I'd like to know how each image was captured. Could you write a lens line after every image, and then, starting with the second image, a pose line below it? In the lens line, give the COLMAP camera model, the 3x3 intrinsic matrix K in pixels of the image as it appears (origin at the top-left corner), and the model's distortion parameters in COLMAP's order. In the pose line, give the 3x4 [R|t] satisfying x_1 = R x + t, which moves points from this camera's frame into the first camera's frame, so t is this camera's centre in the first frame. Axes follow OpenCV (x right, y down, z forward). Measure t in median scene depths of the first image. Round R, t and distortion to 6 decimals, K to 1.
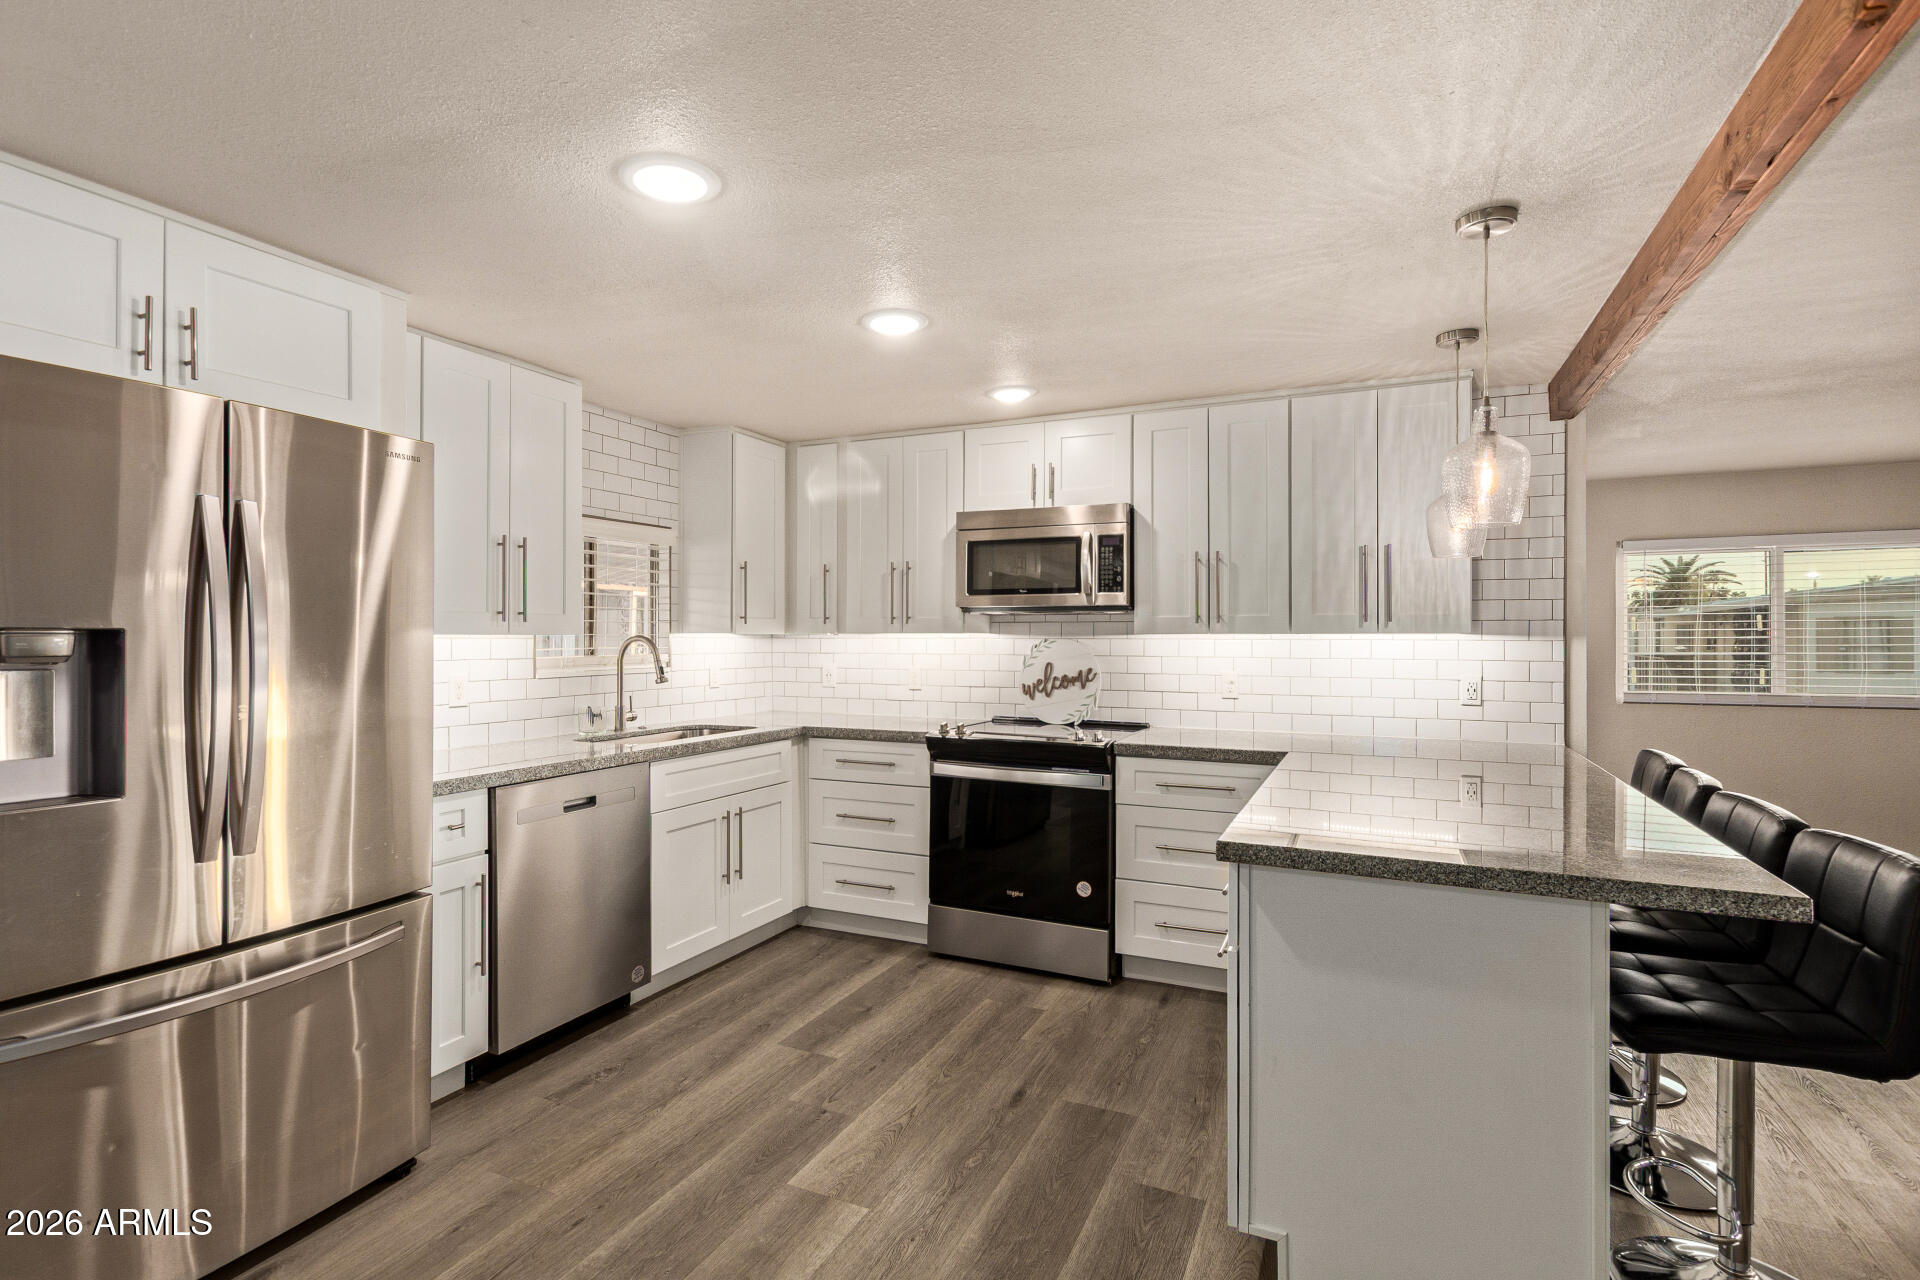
lens RADIAL K [[904.9, 0, 949.8], [0, 904.9, 632.6], [0, 0, 1]] dist [0.008818, 0.000228]
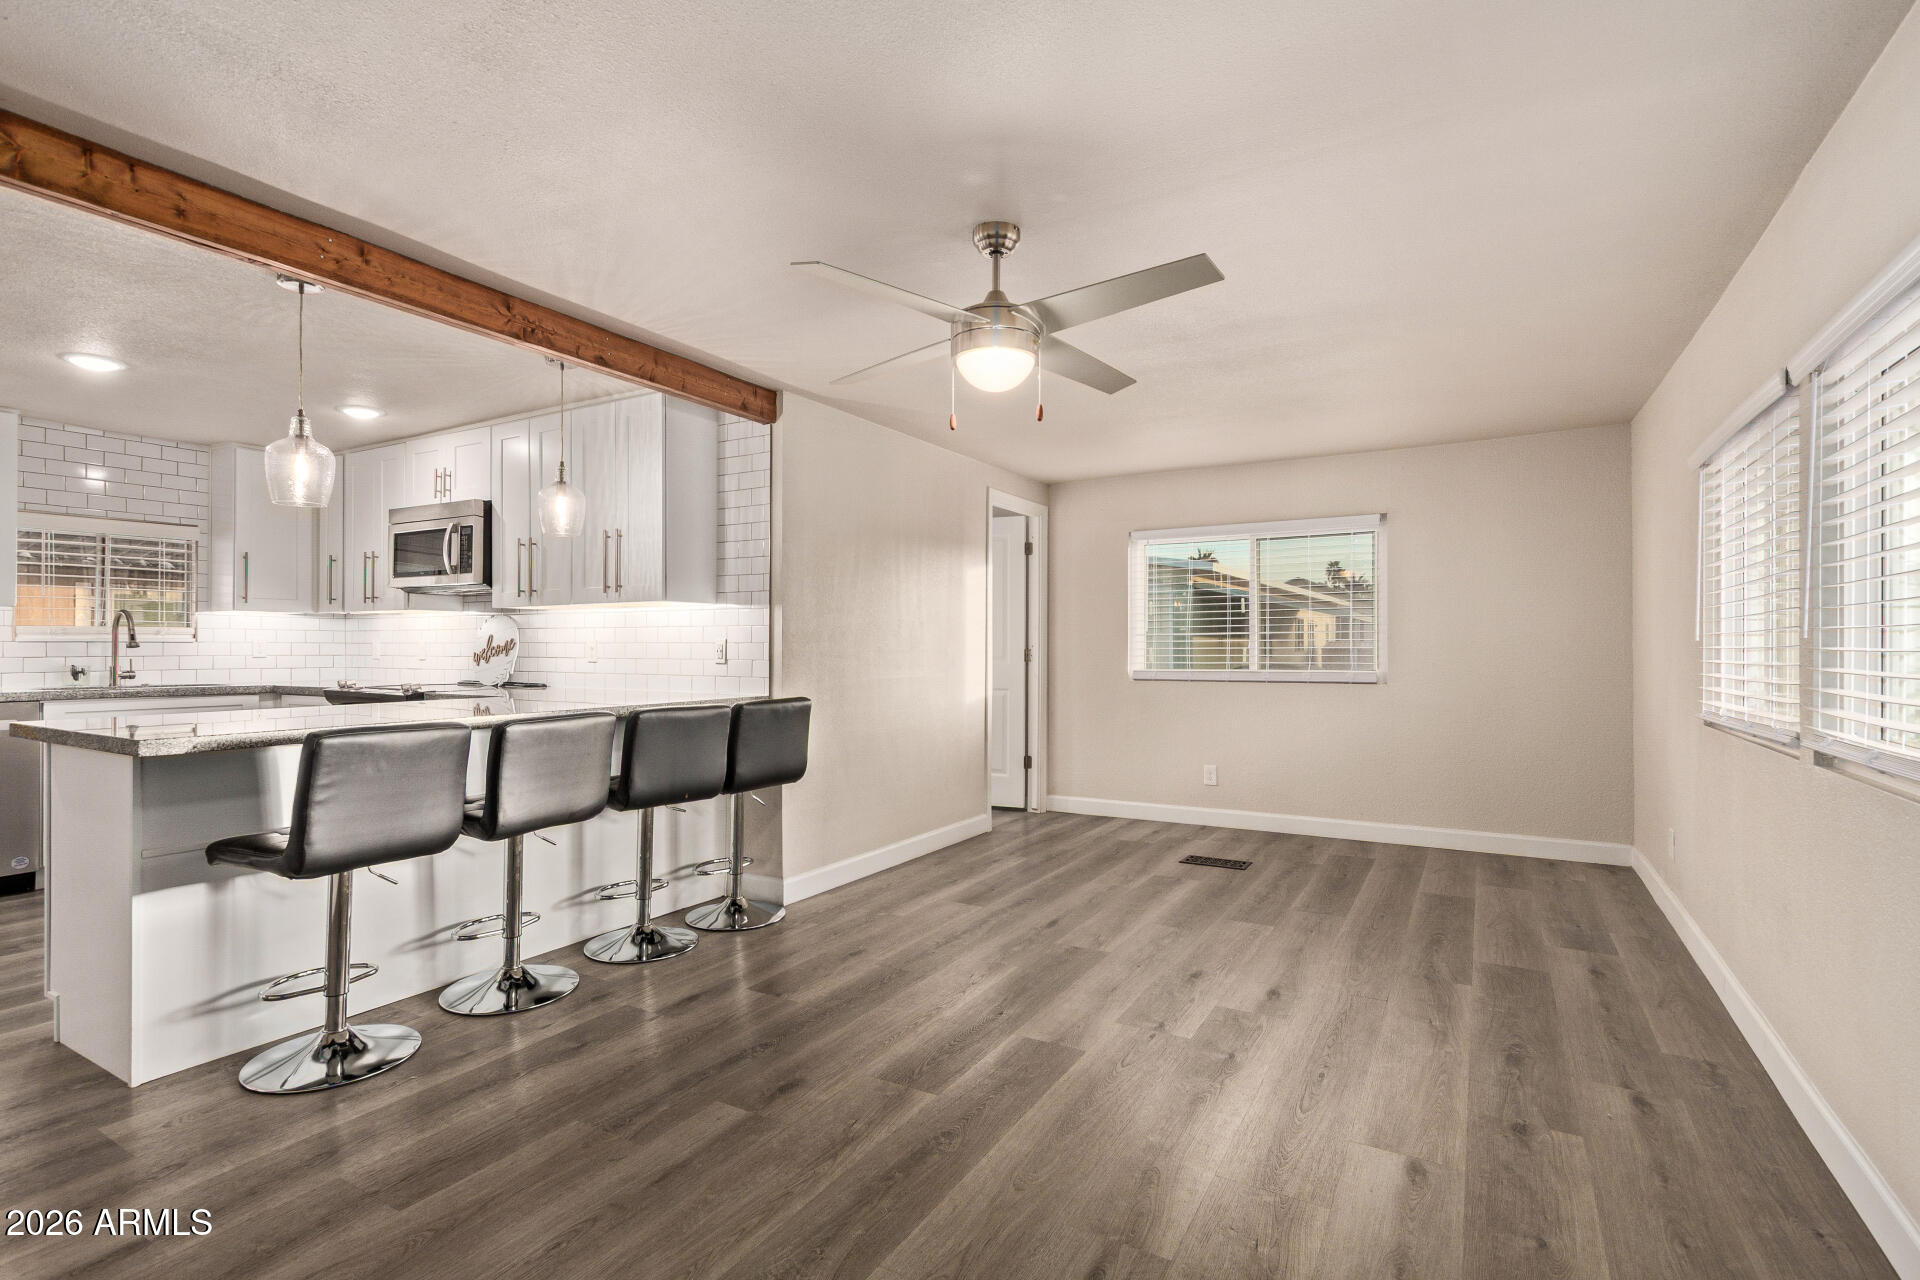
lens RADIAL K [[904.9, 0, 973.8], [0, 904.9, 651.0], [0, 0, 1]] dist [0.008818, 0.000228]
pose [[0.994943, 0.000253, -0.100437, 0.985259], [0.000353, 0.999982, 0.006020, 0.053908], [0.100437, -0.006025, 0.994925, -0.148530]]
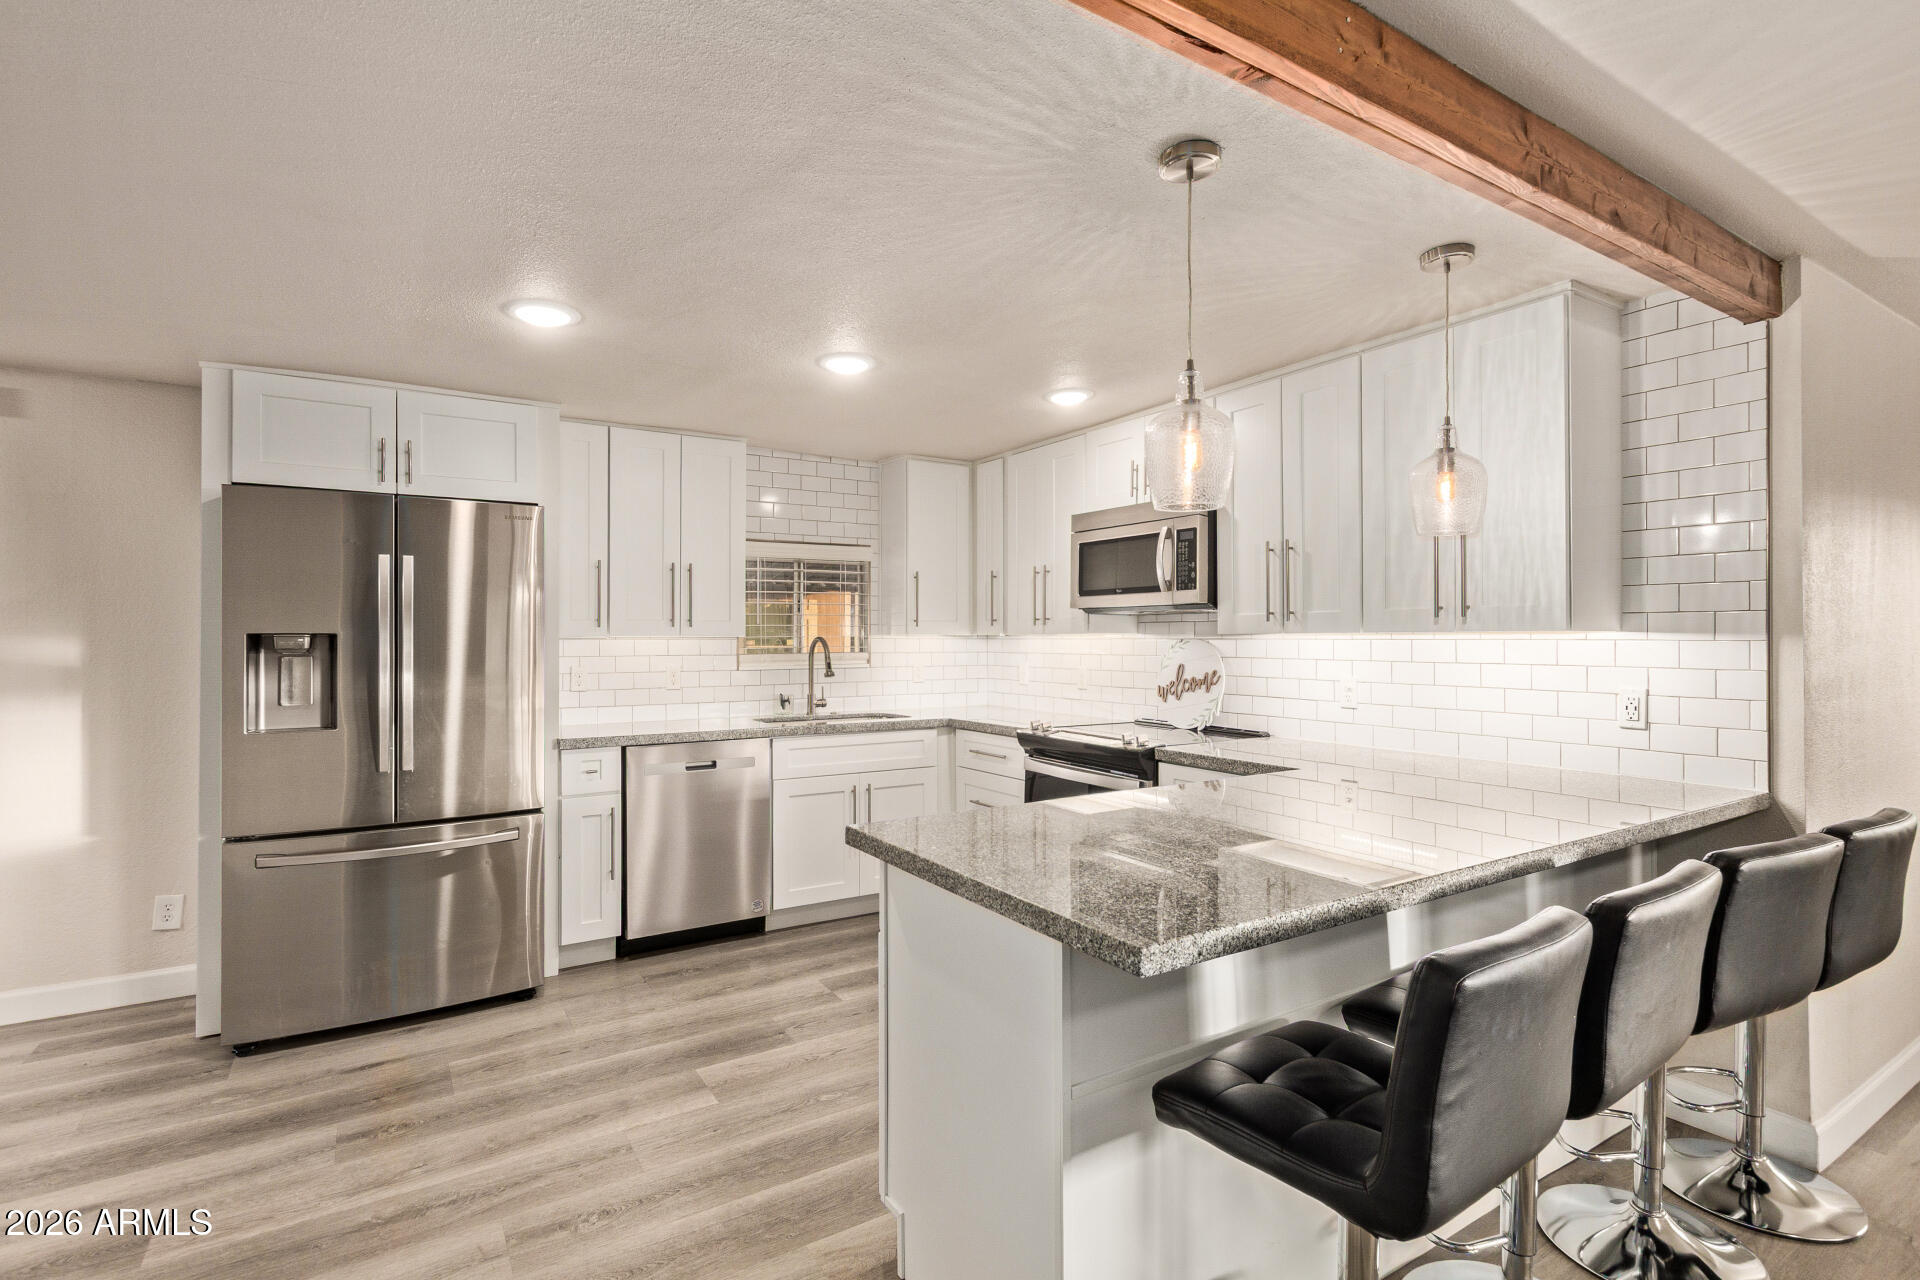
lens RADIAL K [[904.9, 0, 974.1], [0, 904.9, 635.3], [0, 0, 1]] dist [0.008818, 0.000228]
pose [[0.841894, -0.004321, -0.539626, 0.502109], [0.004786, 0.999988, -0.000541, 0.002442], [0.539622, -0.002127, 0.841905, 0.087582]]
